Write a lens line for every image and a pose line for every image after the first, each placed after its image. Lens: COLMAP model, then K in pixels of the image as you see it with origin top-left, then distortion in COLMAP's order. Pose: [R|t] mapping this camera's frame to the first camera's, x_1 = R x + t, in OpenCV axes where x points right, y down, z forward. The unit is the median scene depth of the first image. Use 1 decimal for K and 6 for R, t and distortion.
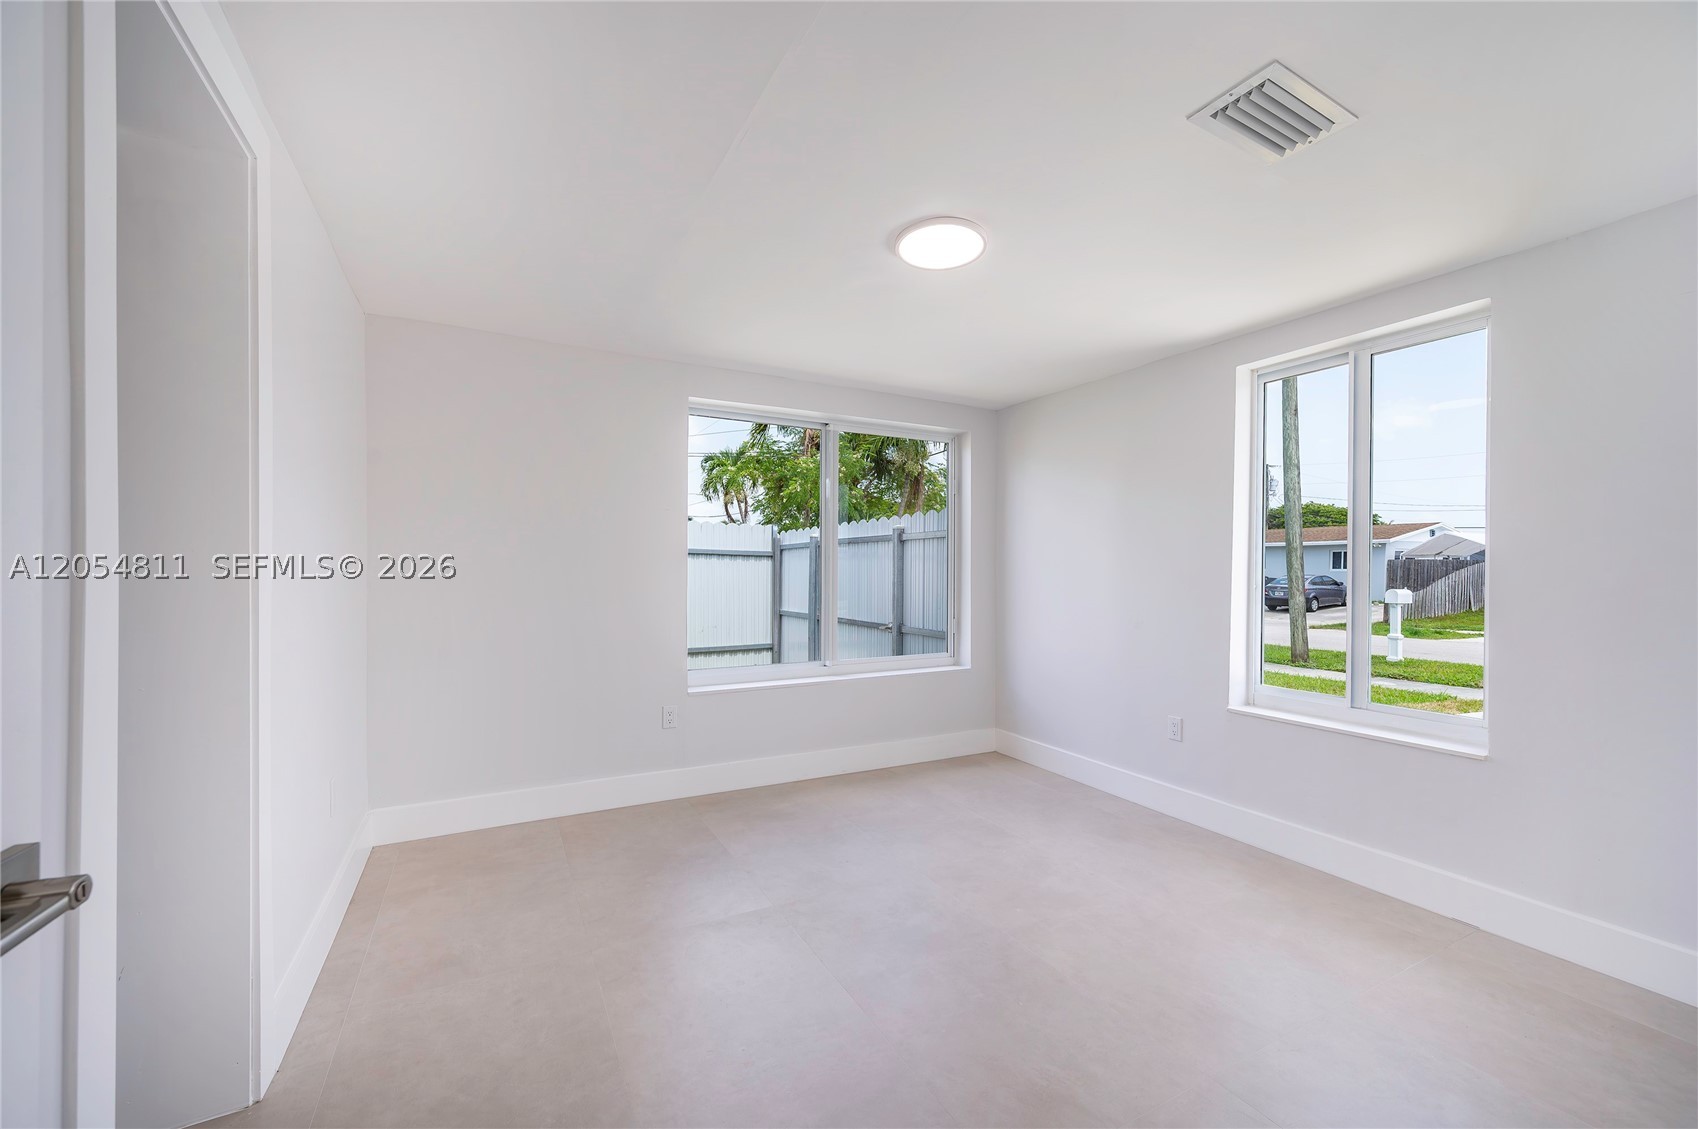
lens RADIAL K [[662.8, 0, 849.0], [0, 662.8, 564.5], [0, 0, 1]] dist [0.000252, -0.000059]
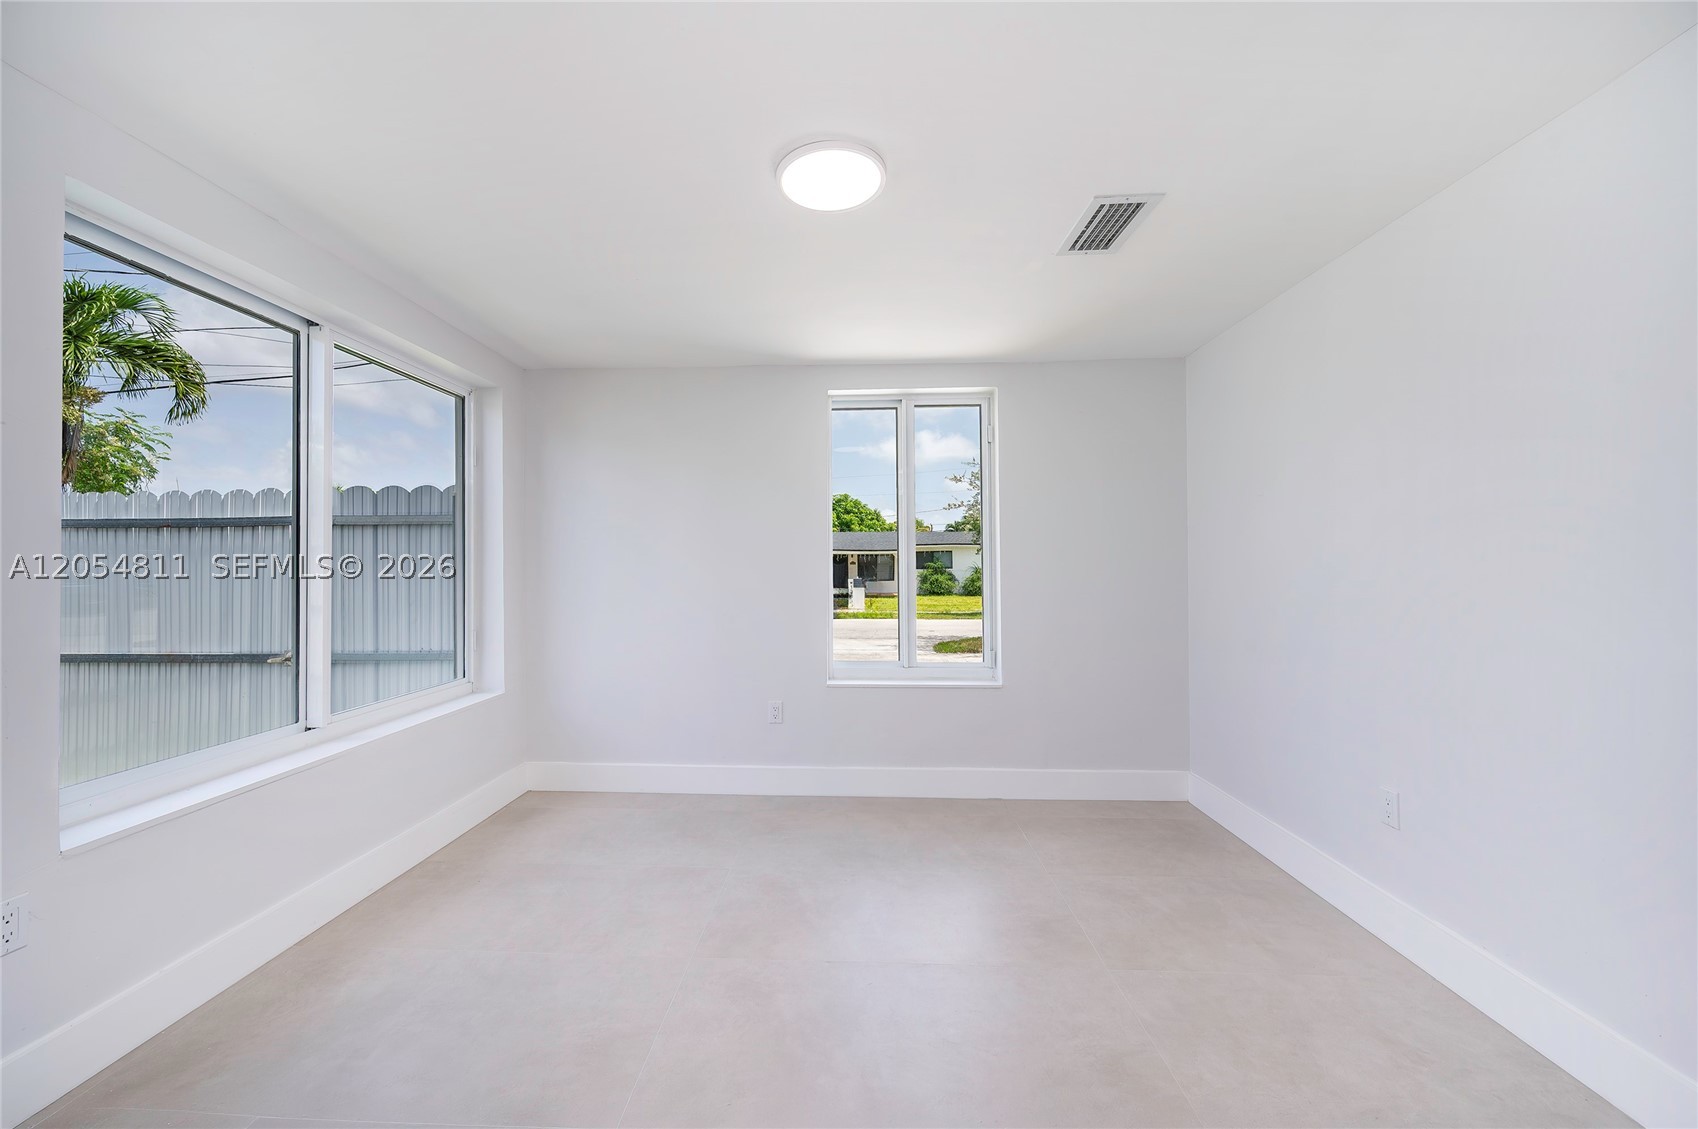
lens RADIAL K [[662.8, 0, 849.0], [0, 662.8, 564.5], [0, 0, 1]] dist [0.000252, -0.000059]
pose [[0.543225, -0.003502, 0.839580, -0.278227], [0.003491, 0.999992, 0.001913, 0.003433], [-0.839580, 0.001892, 0.543233, 0.251033]]
